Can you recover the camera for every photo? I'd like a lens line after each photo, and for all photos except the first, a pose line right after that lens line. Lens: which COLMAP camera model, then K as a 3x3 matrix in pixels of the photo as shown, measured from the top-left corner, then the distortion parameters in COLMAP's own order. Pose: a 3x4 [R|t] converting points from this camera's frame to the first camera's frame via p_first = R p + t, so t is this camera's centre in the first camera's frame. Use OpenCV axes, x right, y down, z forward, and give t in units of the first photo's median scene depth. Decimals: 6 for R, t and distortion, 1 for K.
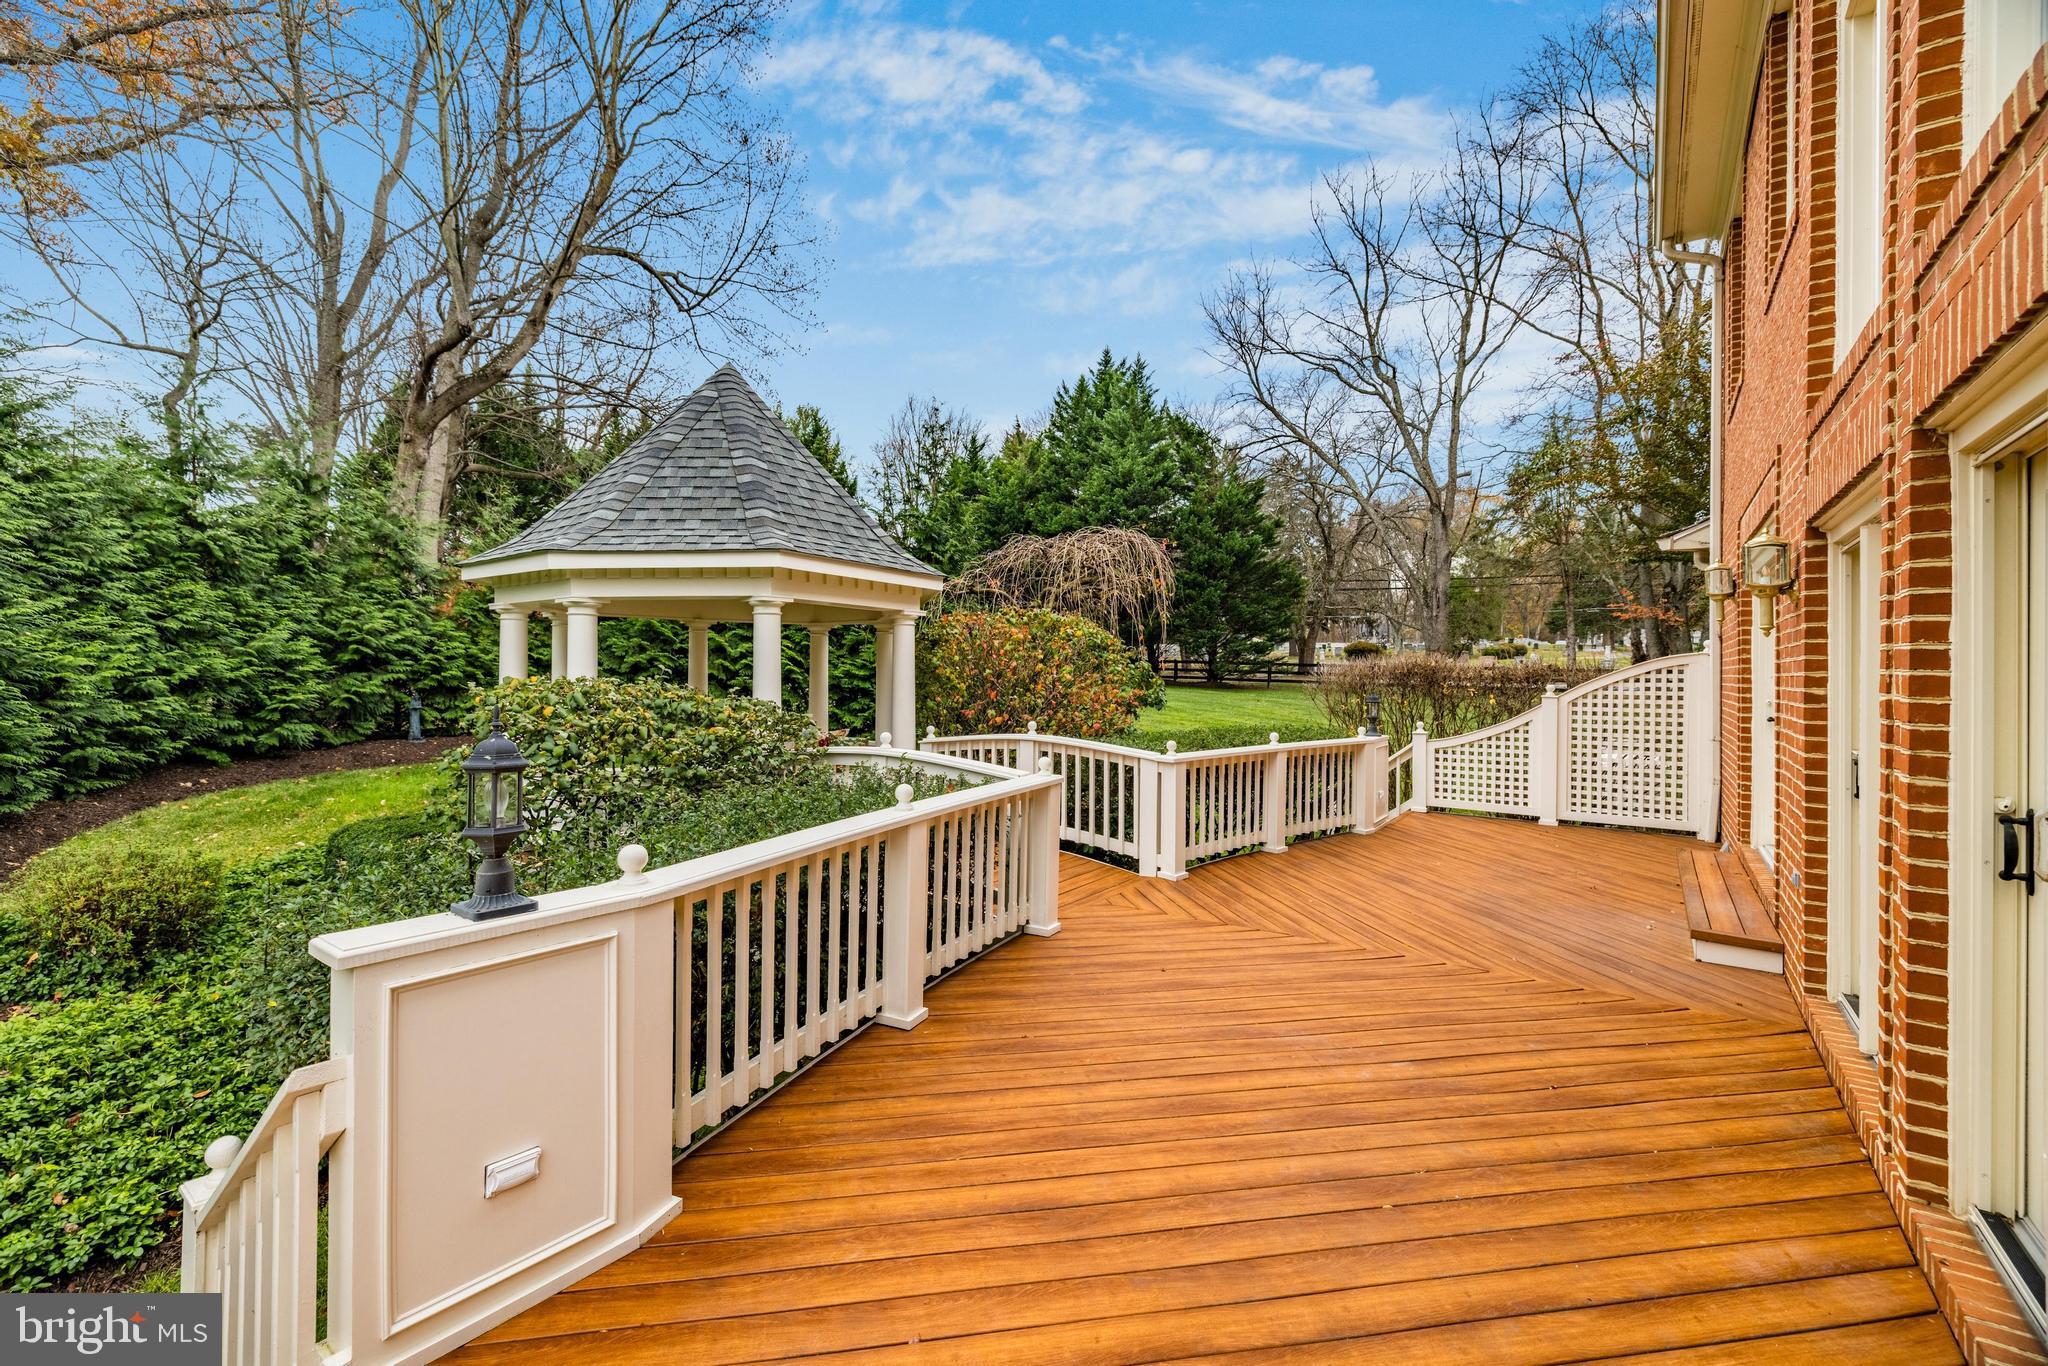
lens RADIAL K [[861.7, 0, 1018.1], [0, 861.7, 674.2], [0, 0, 1]] dist [0.000929, 0.000542]
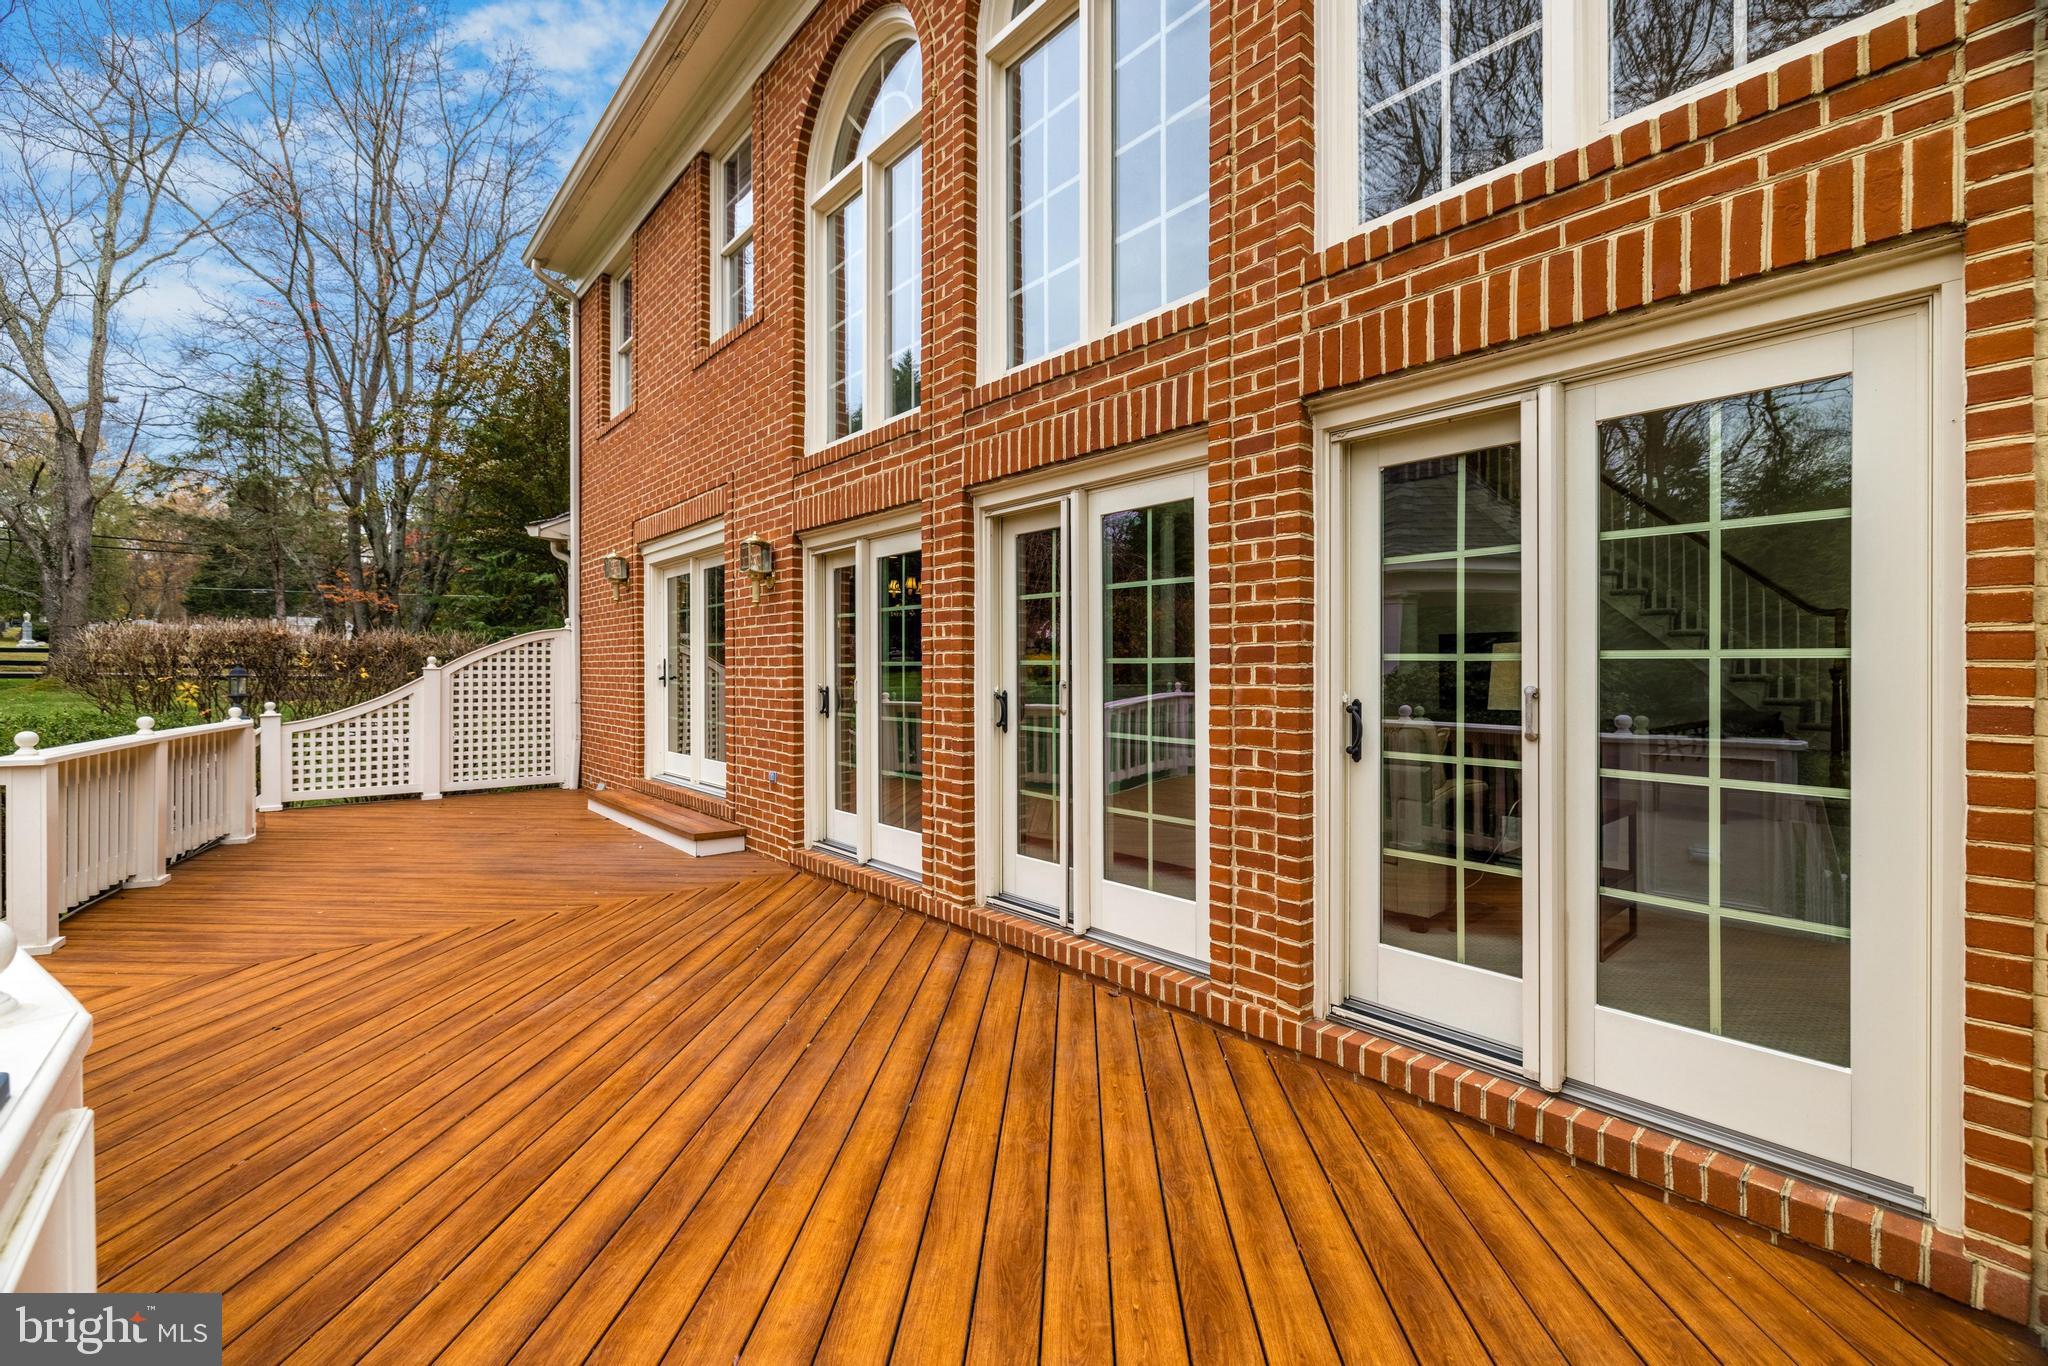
lens RADIAL K [[861.7, 0, 1025.0], [0, 861.7, 670.7], [0, 0, 1]] dist [0.000929, 0.000542]
pose [[0.227850, -0.009693, 0.973648, -0.182729], [0.003222, 0.999952, 0.009201, 0.020951], [-0.973691, 0.001040, 0.227870, 0.113337]]
